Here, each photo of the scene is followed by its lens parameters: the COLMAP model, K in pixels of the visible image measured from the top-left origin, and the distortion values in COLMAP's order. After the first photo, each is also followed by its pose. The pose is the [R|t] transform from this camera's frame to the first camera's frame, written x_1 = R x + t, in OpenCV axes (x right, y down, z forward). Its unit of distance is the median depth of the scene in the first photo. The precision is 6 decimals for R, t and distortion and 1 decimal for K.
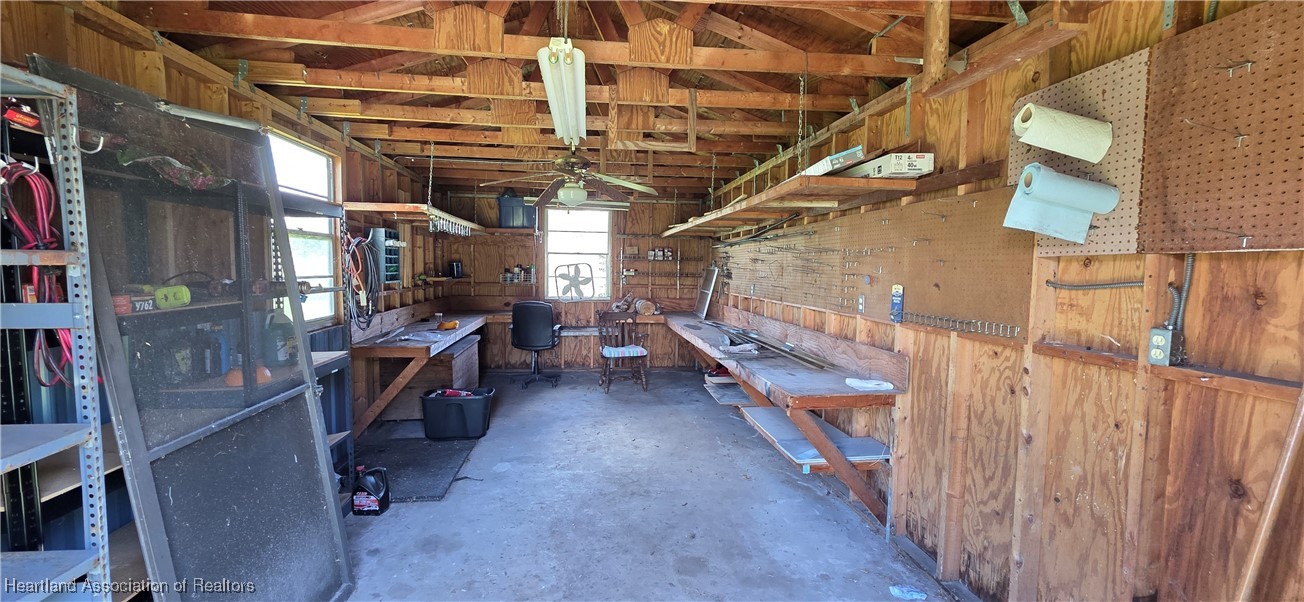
lens RADIAL K [[527.2, 0, 648.5], [0, 527.2, 306.8], [0, 0, 1]] dist [0.006434, -0.001132]
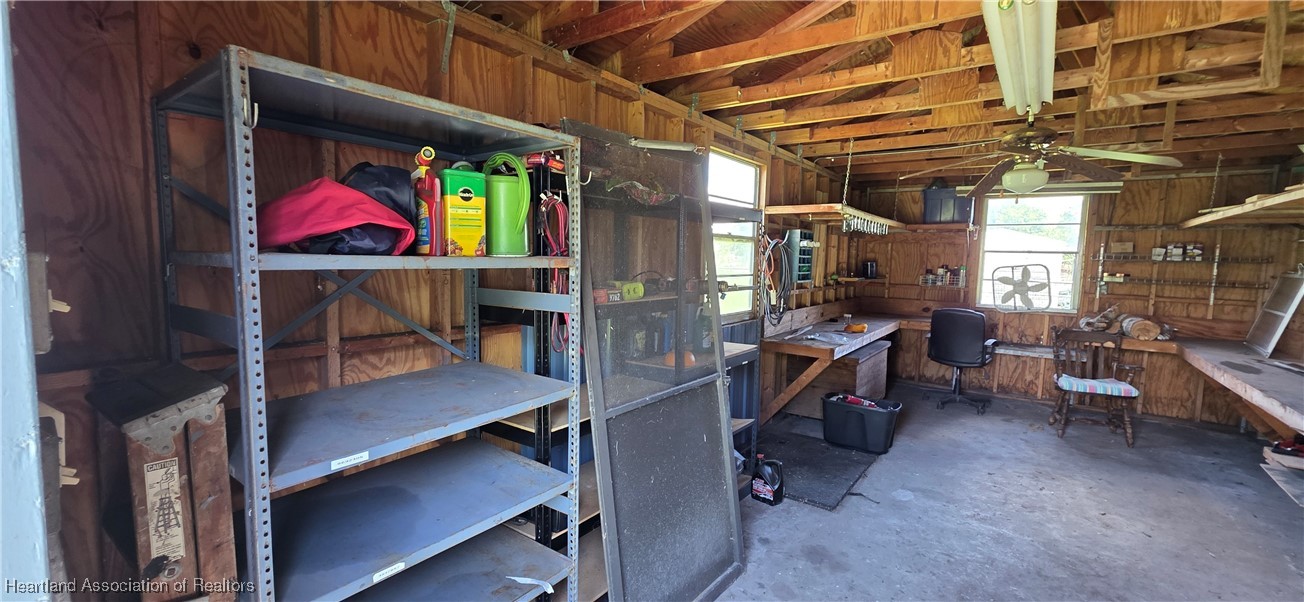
lens RADIAL K [[527.2, 0, 644.0], [0, 527.2, 302.1], [0, 0, 1]] dist [0.006434, -0.001132]
pose [[0.723513, 0.062476, -0.687477, -0.003379], [-0.064755, 0.997647, 0.022513, -0.014635], [0.687266, 0.028229, 0.725857, 0.063899]]
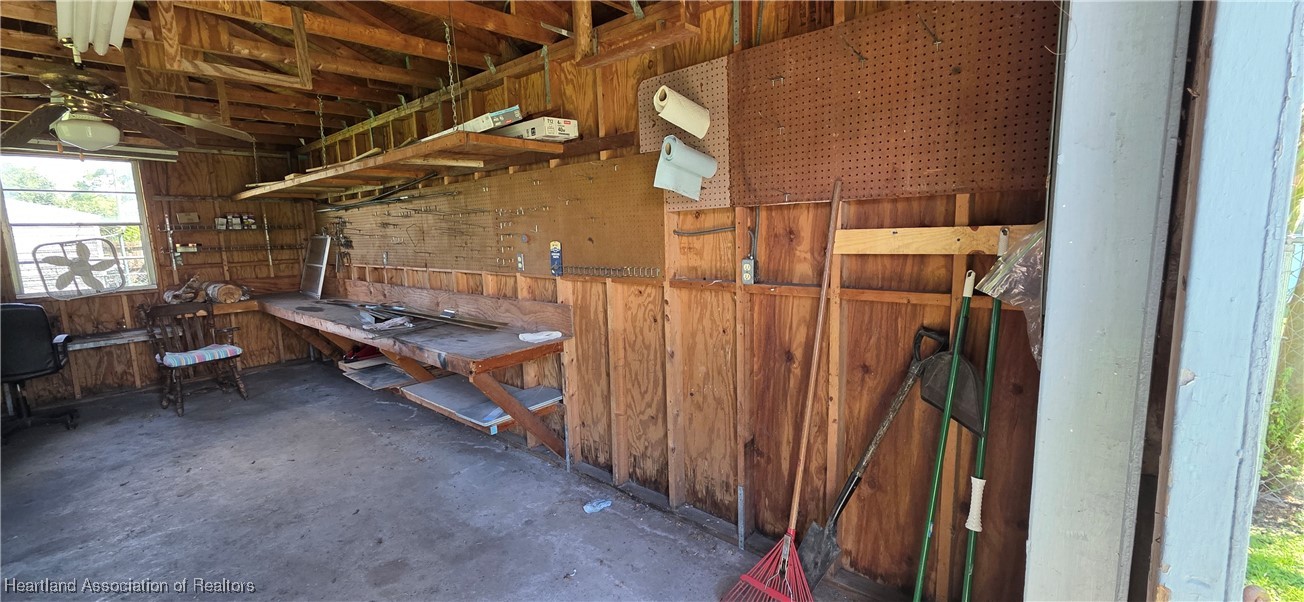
lens RADIAL K [[527.2, 0, 648.8], [0, 527.2, 306.6], [0, 0, 1]] dist [0.006434, -0.001132]
pose [[0.746225, -0.134316, 0.652002, -0.104381], [0.091482, 0.990832, 0.099414, 0.001282], [-0.659378, -0.014539, 0.751671, 0.049429]]
